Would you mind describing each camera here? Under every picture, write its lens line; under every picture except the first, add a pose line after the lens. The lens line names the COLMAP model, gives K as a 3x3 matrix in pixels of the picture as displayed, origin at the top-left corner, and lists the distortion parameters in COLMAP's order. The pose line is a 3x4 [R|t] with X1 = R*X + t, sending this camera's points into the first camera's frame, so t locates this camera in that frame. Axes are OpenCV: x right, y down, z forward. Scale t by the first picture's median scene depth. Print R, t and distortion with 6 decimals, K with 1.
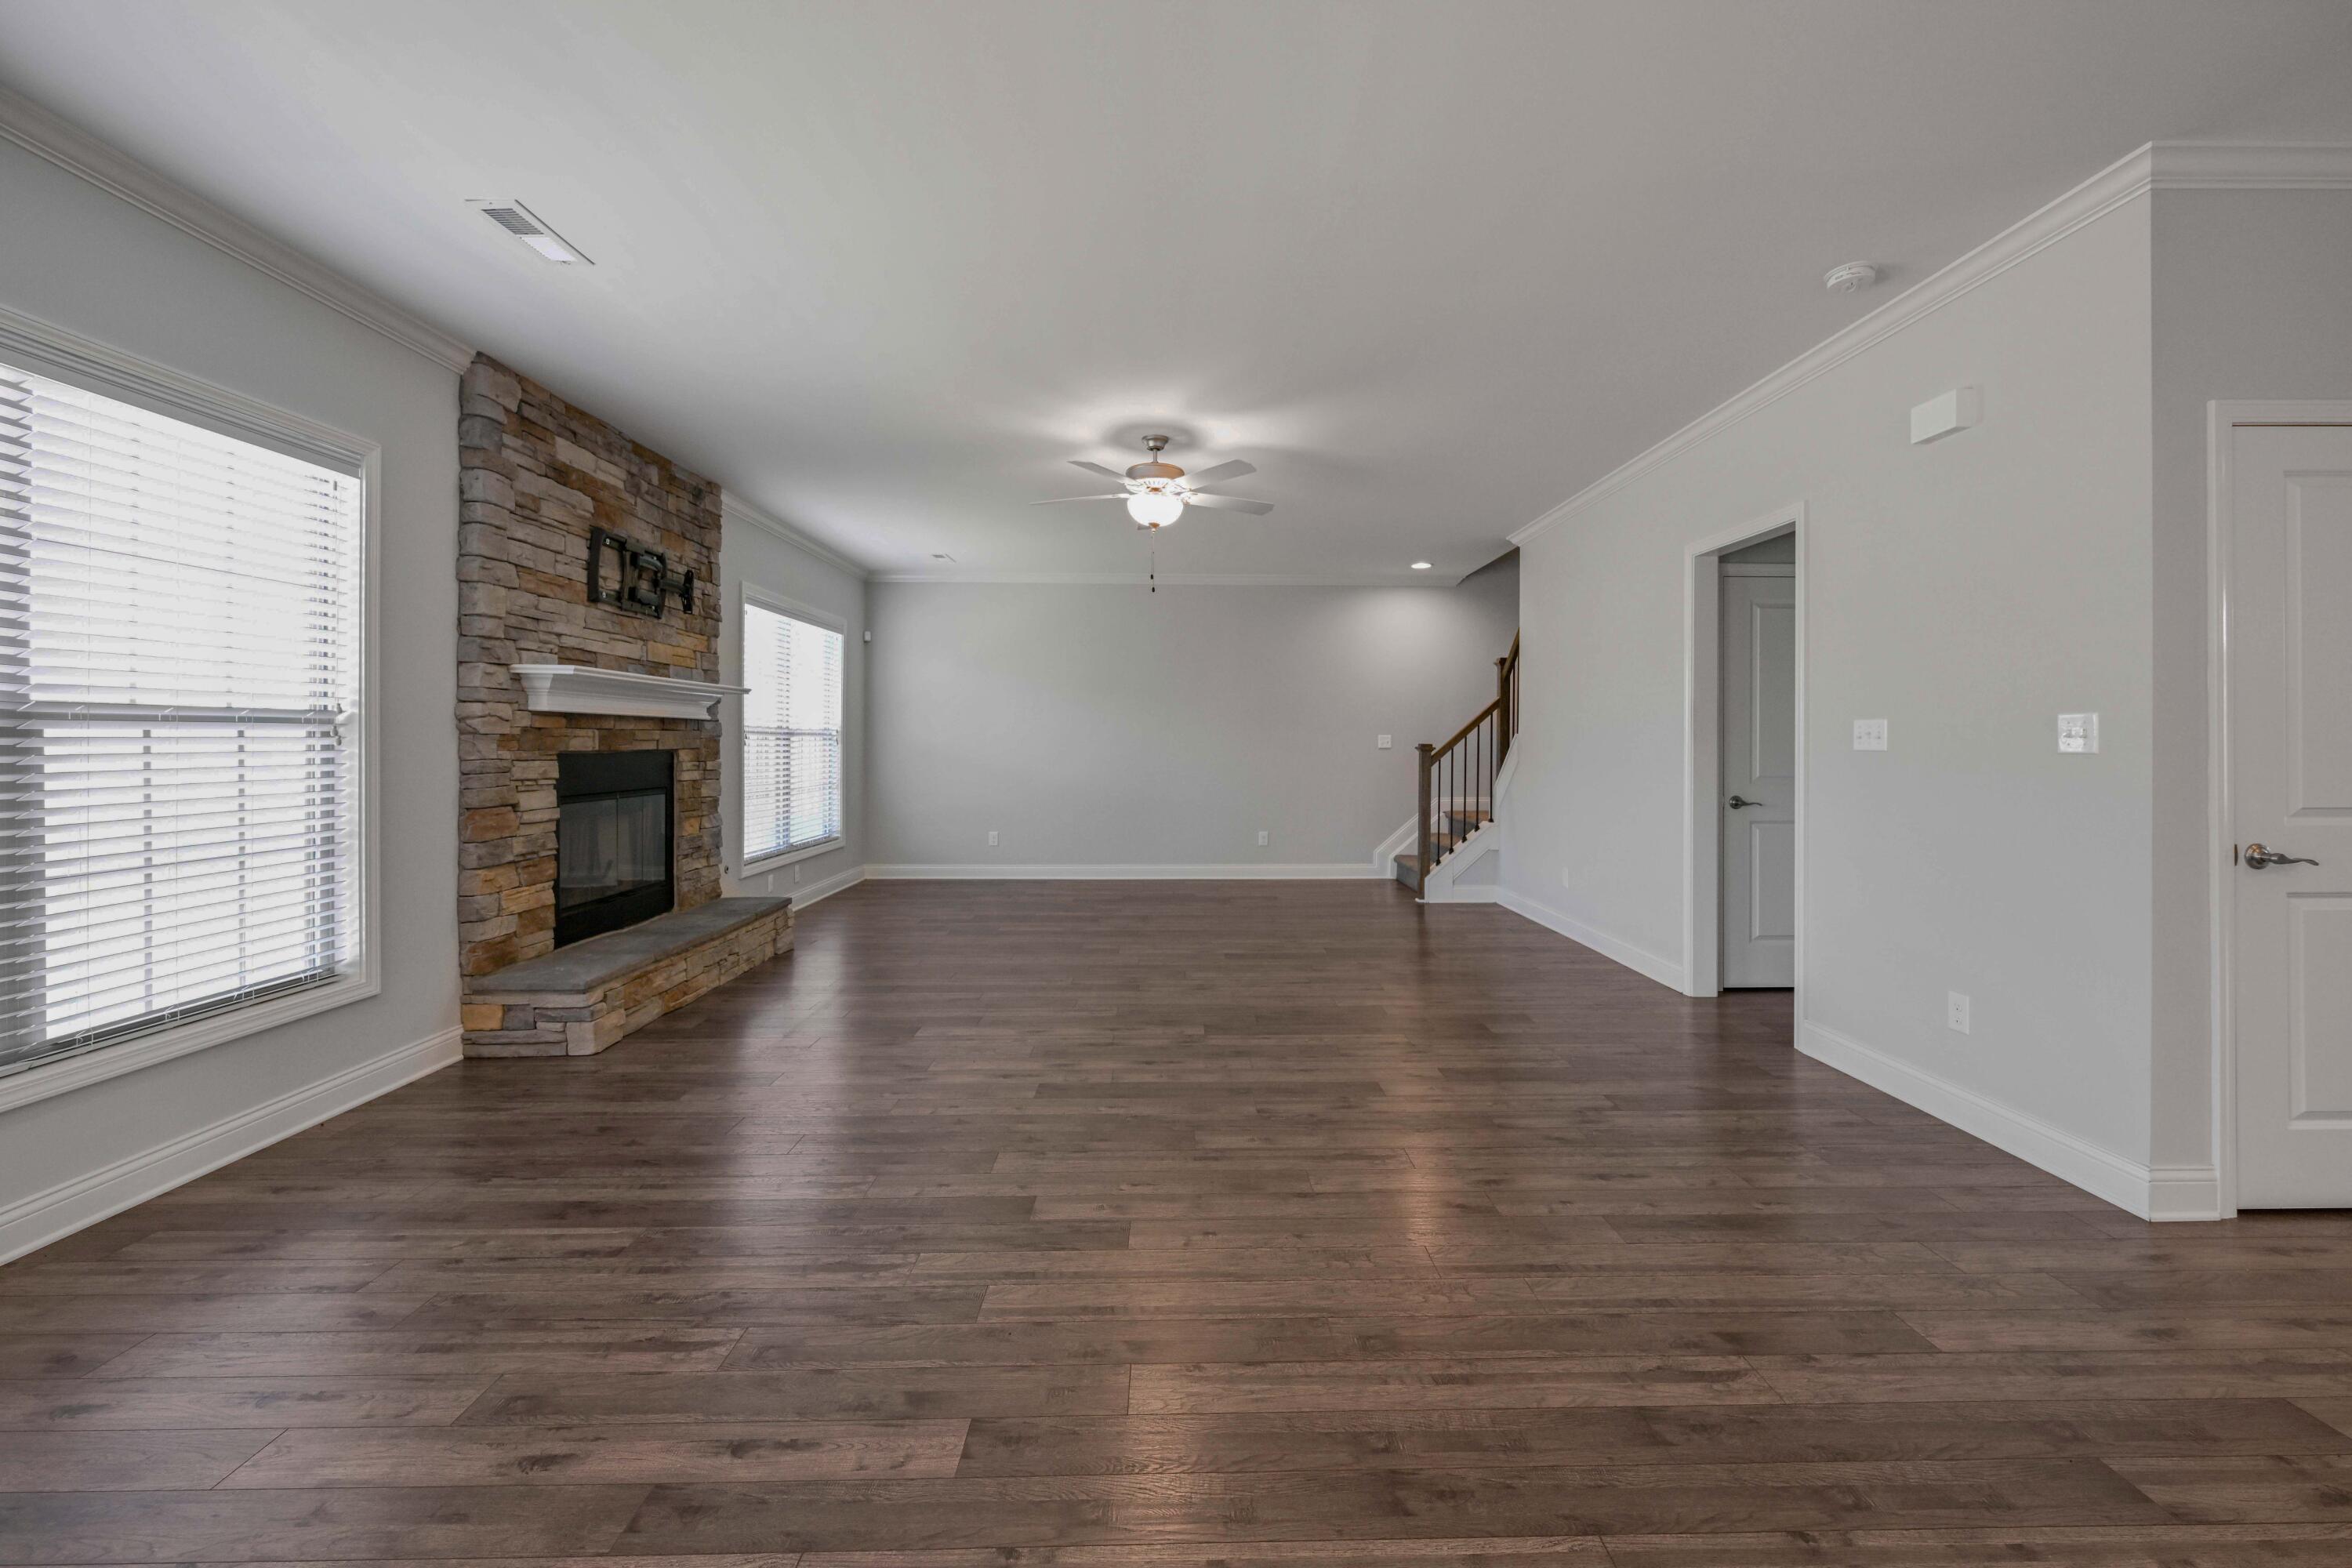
lens RADIAL K [[942.9, 0, 1177.9], [0, 942.9, 739.5], [0, 0, 1]] dist [-0.002587, 0.000010]
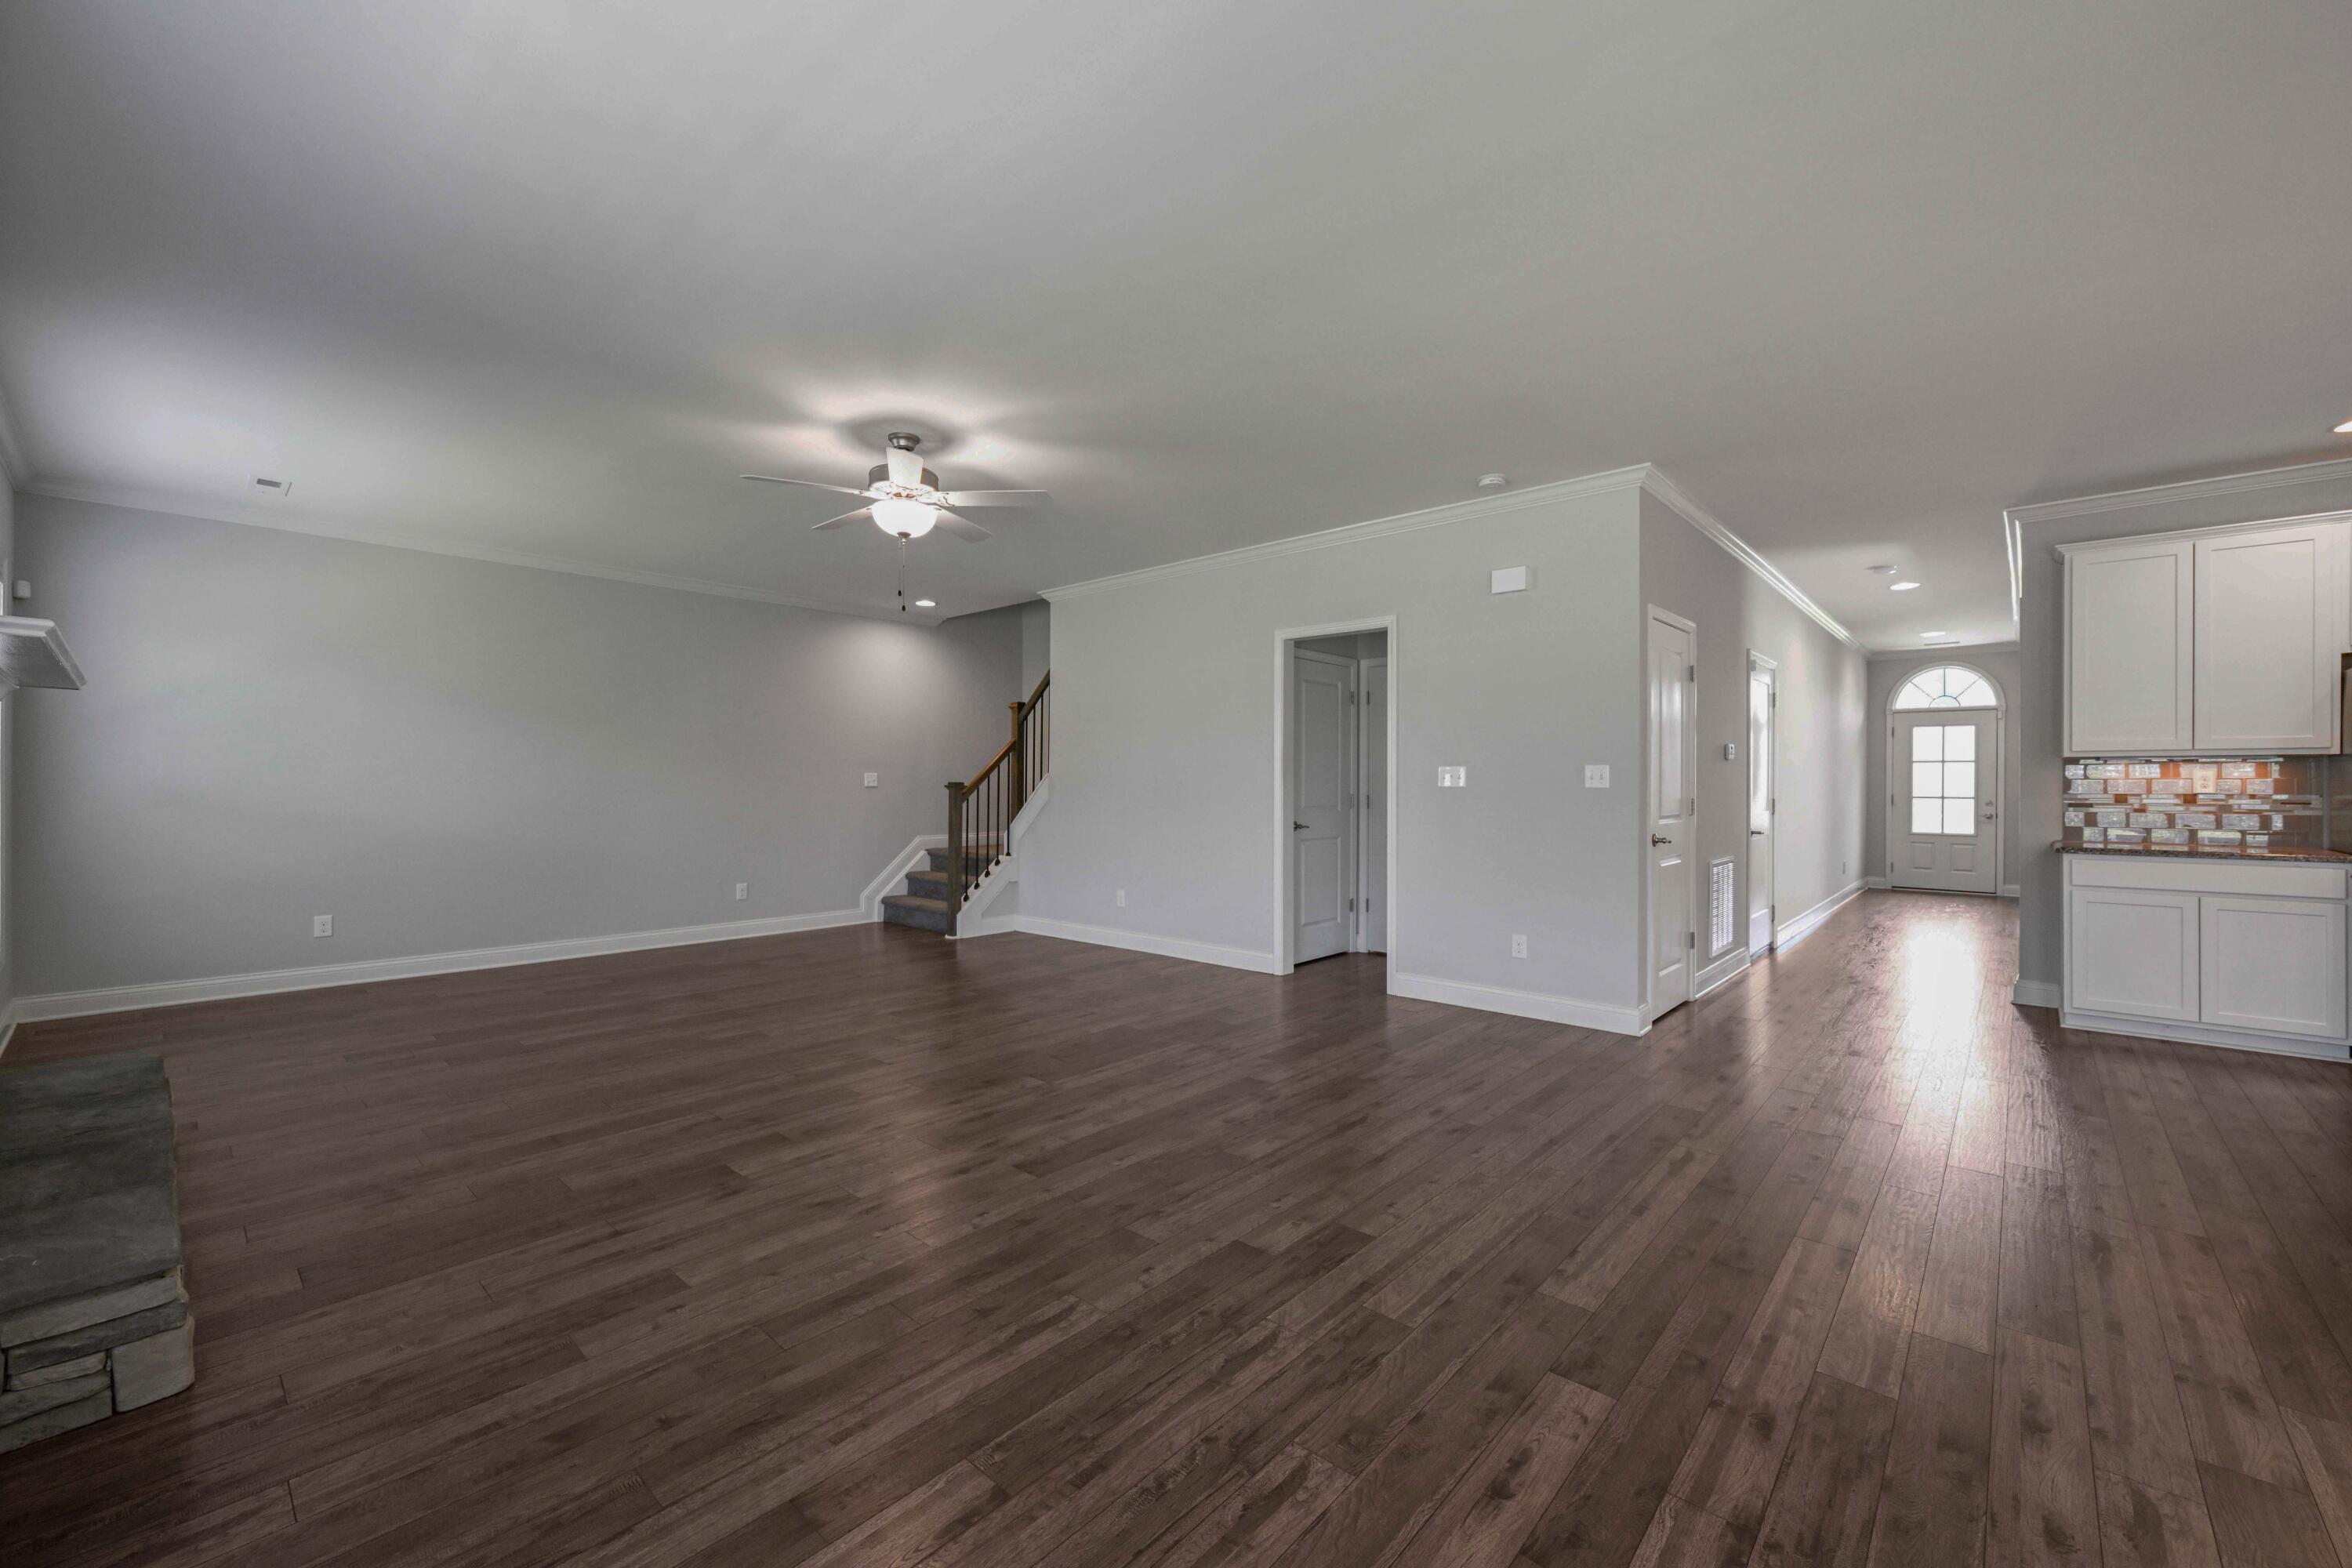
lens RADIAL K [[942.9, 0, 1196.7], [0, 942.9, 779.5], [0, 0, 1]] dist [-0.002587, 0.000010]
pose [[0.675206, 0.002501, 0.737625, -0.602338], [-0.003625, 0.999993, -0.000071, 0.001097], [-0.737621, -0.002626, 0.675210, 0.241297]]
